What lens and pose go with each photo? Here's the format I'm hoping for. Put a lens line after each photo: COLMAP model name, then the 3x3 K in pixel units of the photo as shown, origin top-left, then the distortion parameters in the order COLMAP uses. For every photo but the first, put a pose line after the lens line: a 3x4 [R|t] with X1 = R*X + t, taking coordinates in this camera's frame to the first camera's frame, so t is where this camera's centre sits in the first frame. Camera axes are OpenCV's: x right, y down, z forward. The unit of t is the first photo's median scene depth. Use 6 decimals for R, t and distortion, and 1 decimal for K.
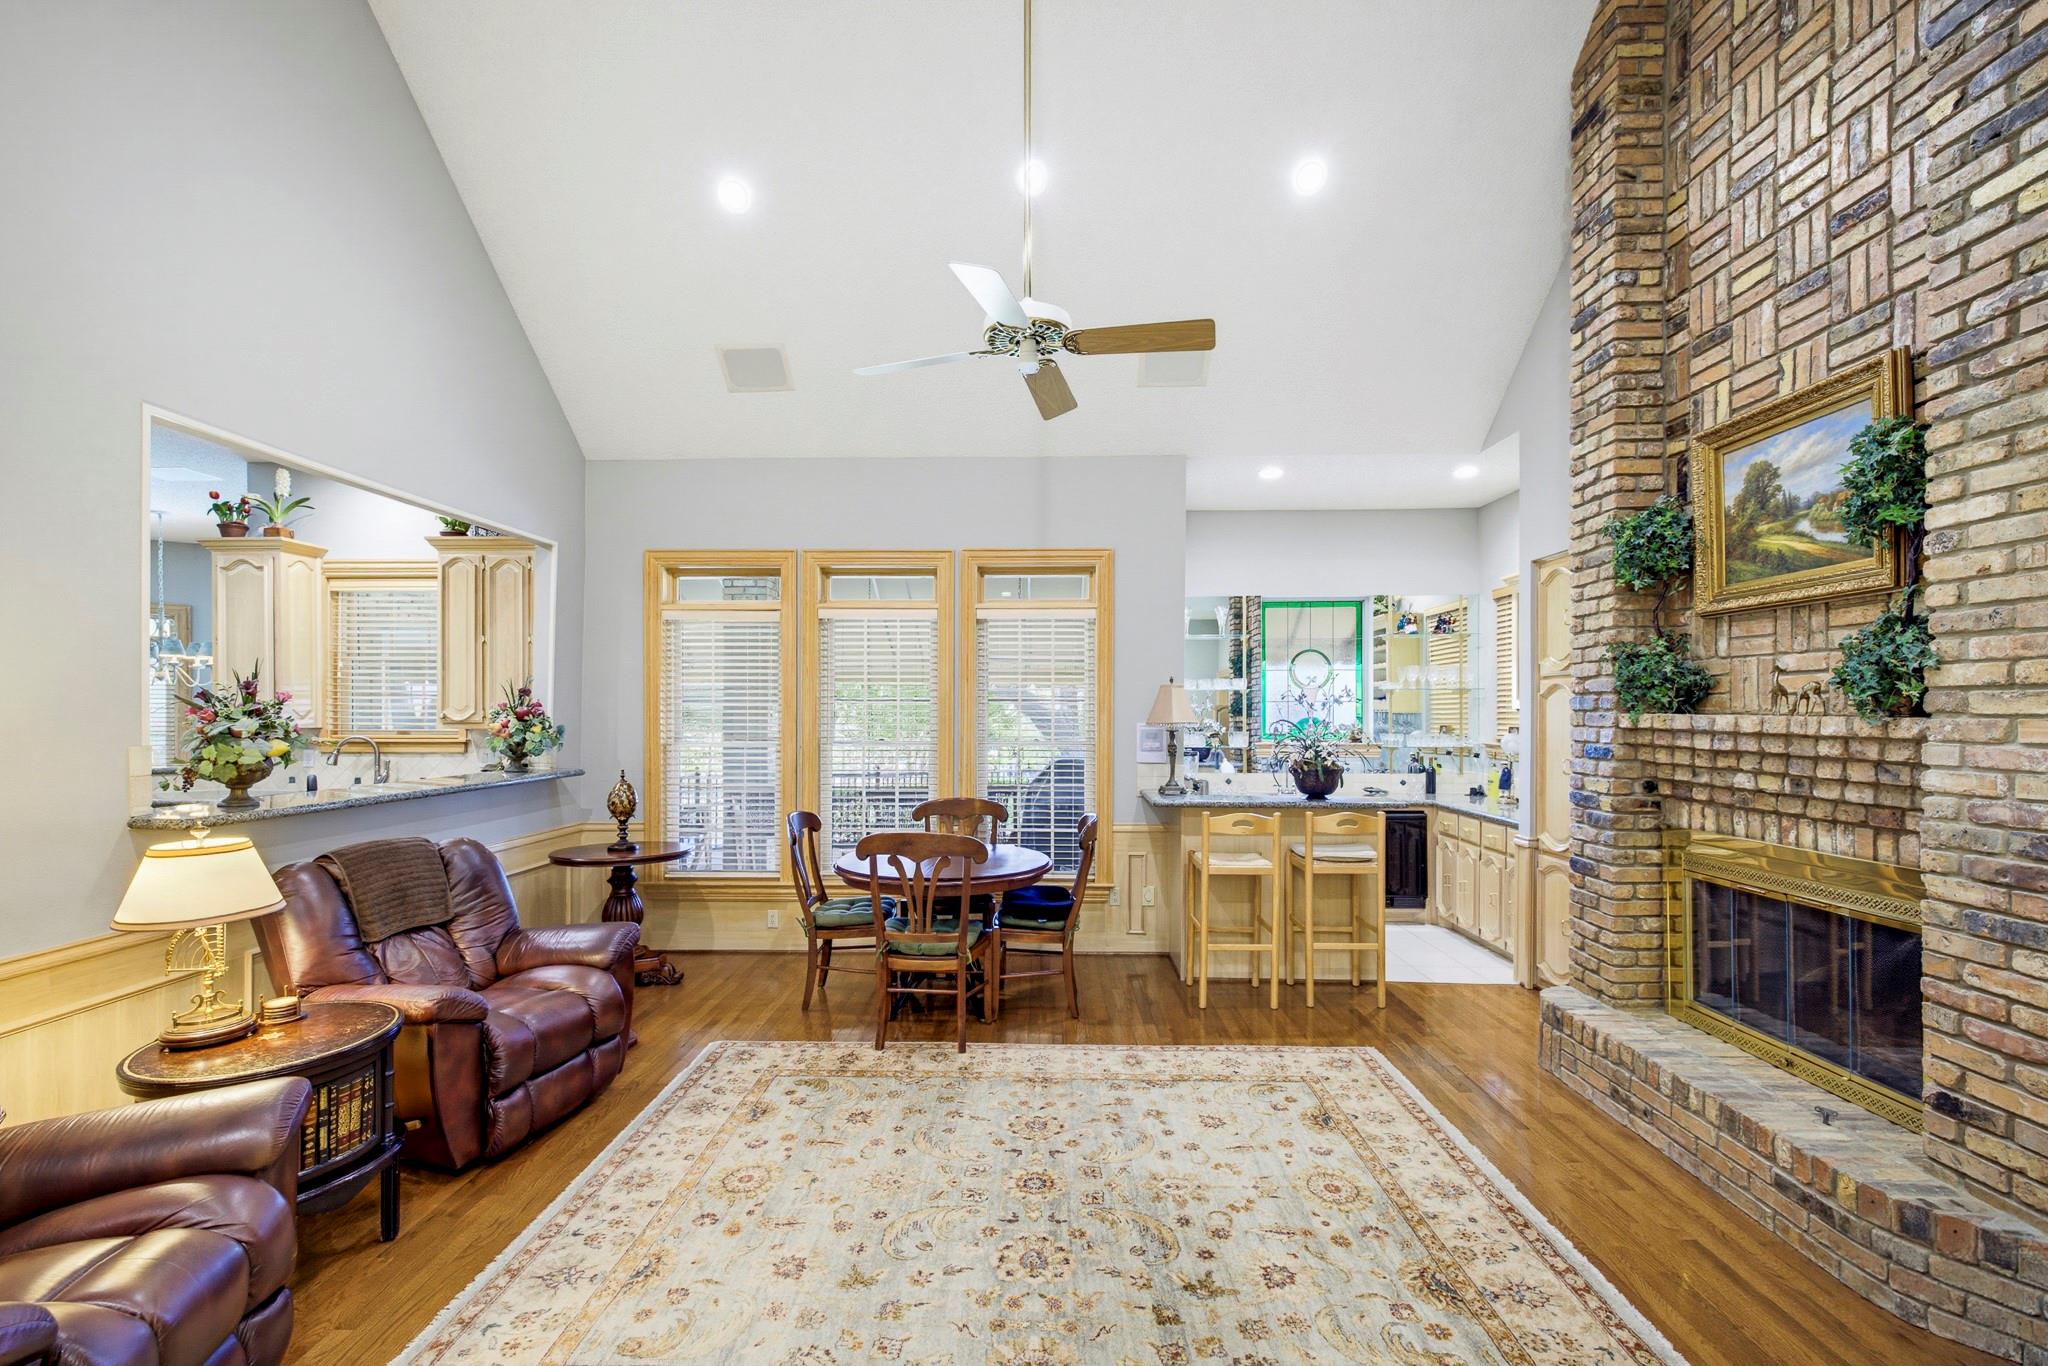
lens RADIAL K [[844.9, 0, 1021.5], [0, 844.9, 716.0], [0, 0, 1]] dist [0.014143, -0.008511]
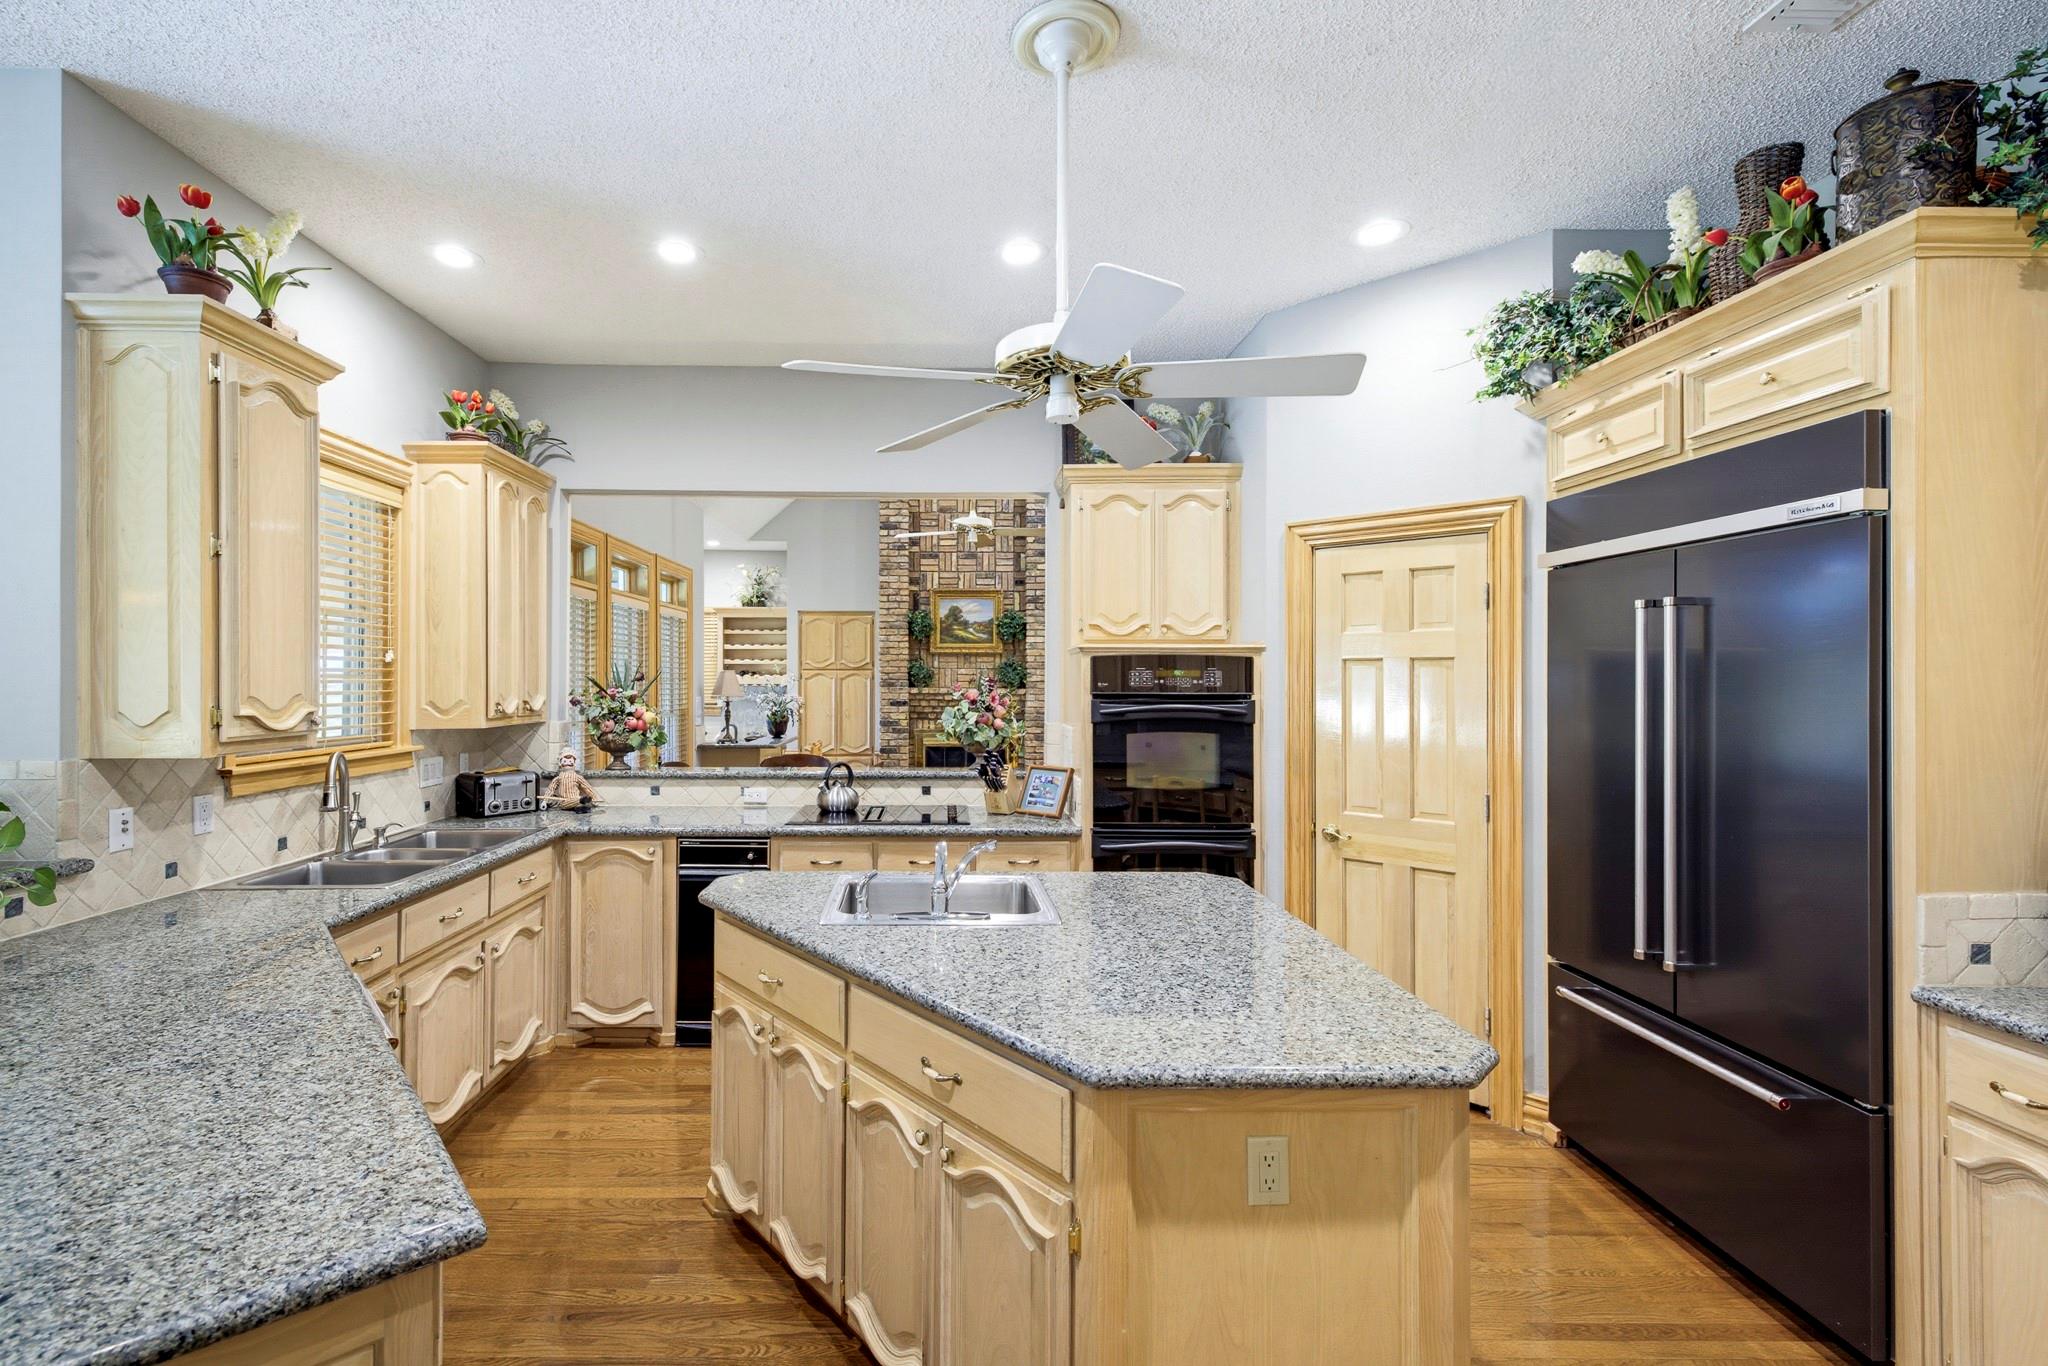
lens RADIAL K [[884.4, 0, 977.2], [0, 884.4, 676.0], [0, 0, 1]] dist [0.010377, -0.000834]
pose [[-0.044469, 0.000673, 0.999011, -2.183634], [0.003022, 0.999995, -0.000540, -0.039695], [-0.999006, 0.002995, -0.044471, 0.995694]]
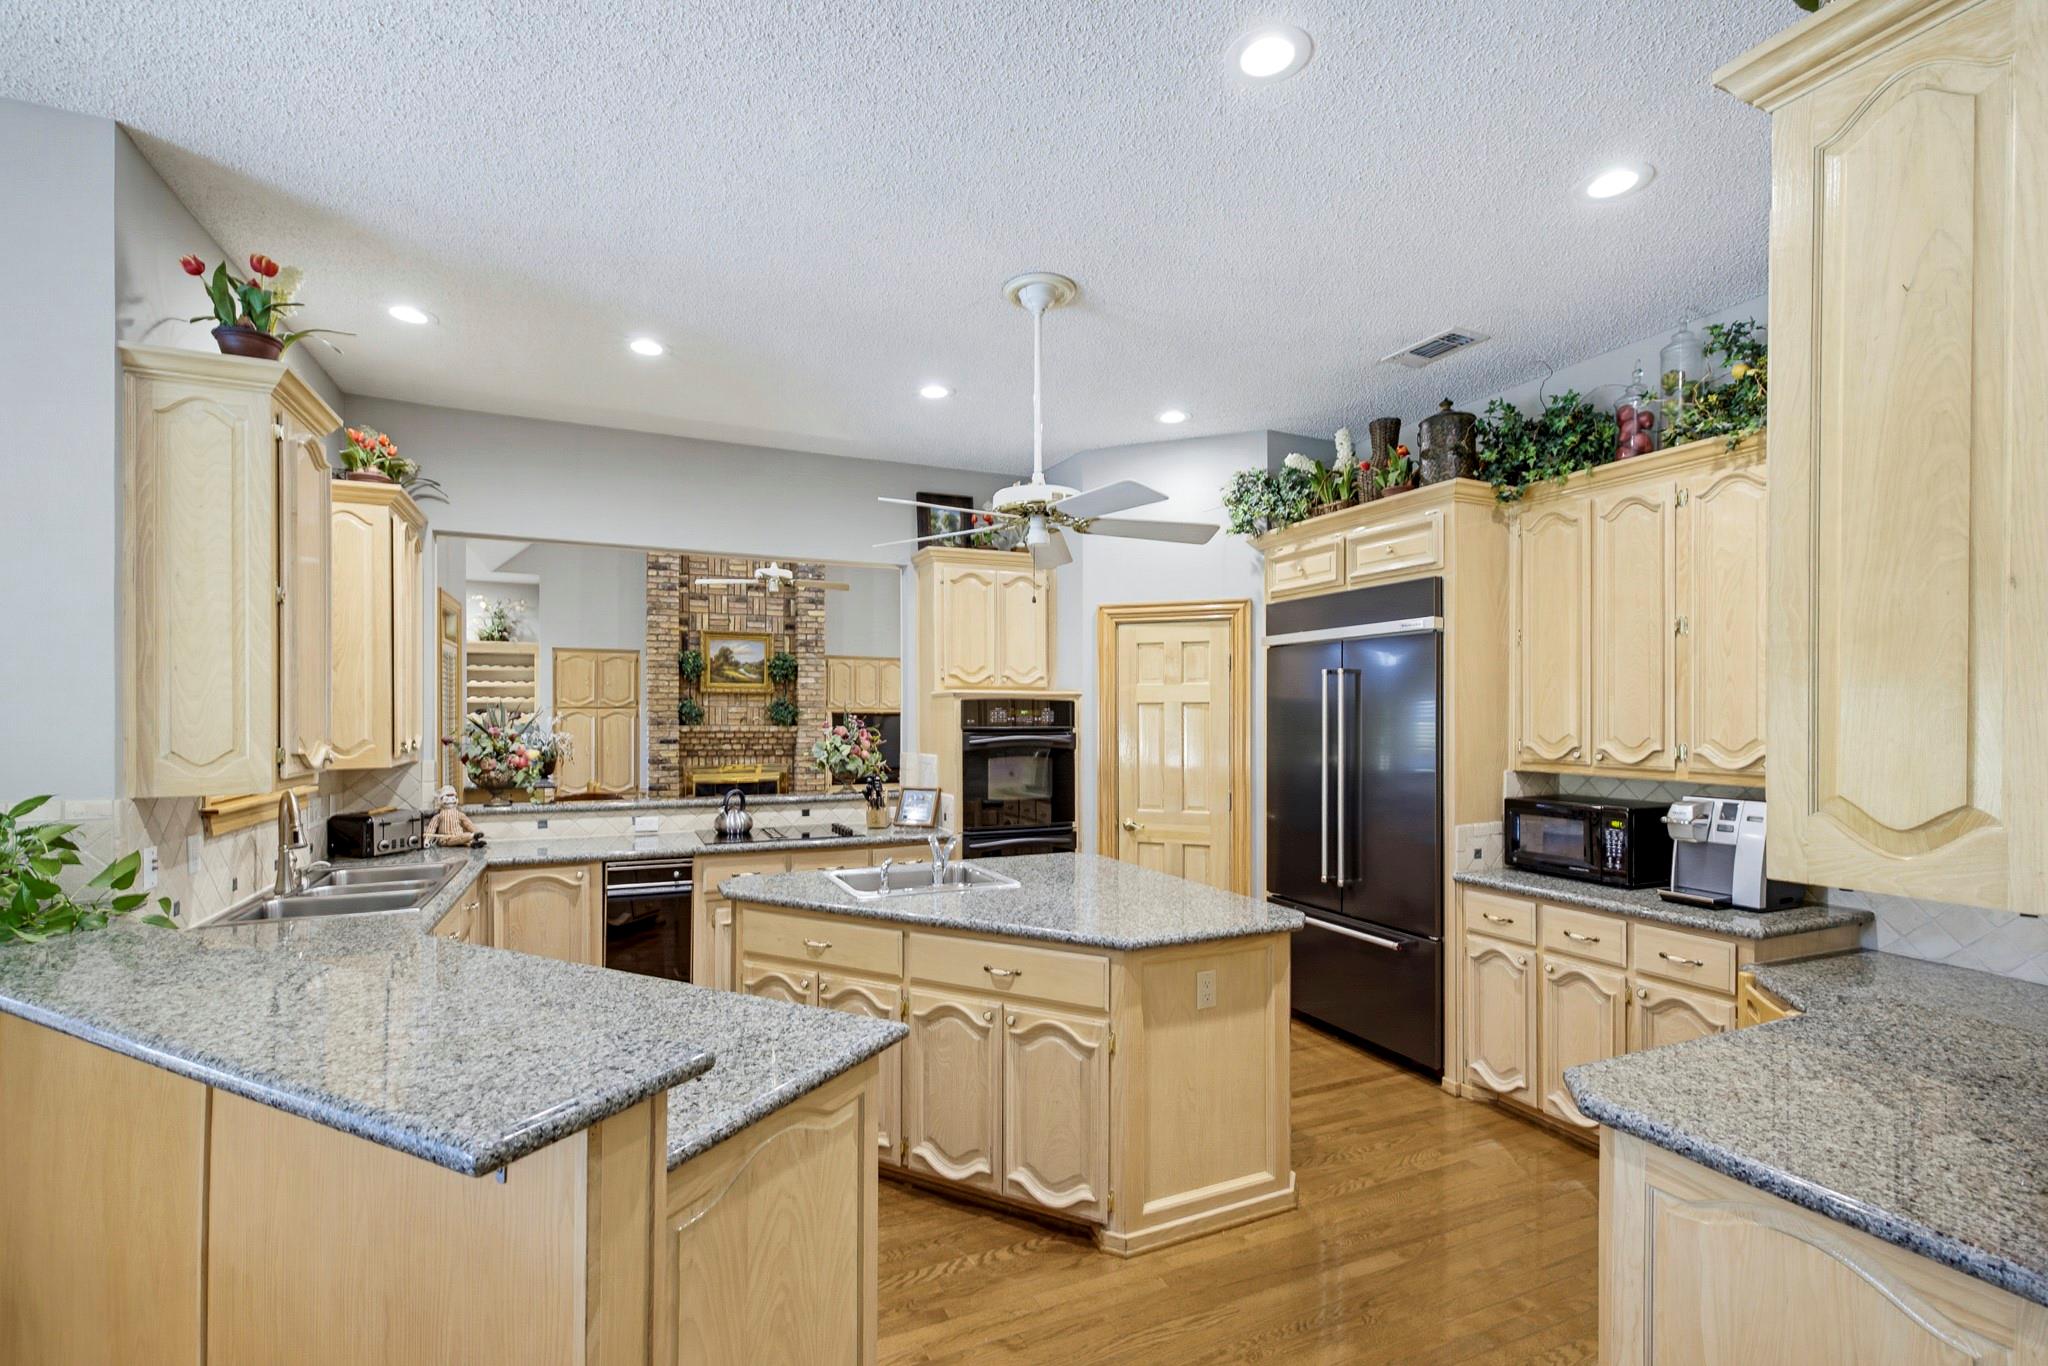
lens RADIAL K [[844.9, 0, 1021.5], [0, 844.9, 716.0], [0, 0, 1]] dist [0.014143, -0.008511]
pose [[-0.423997, -0.001341, 0.905663, -2.339910], [0.003770, 0.999988, 0.003246, -0.042120], [-0.905656, 0.004791, -0.423986, 1.259503]]
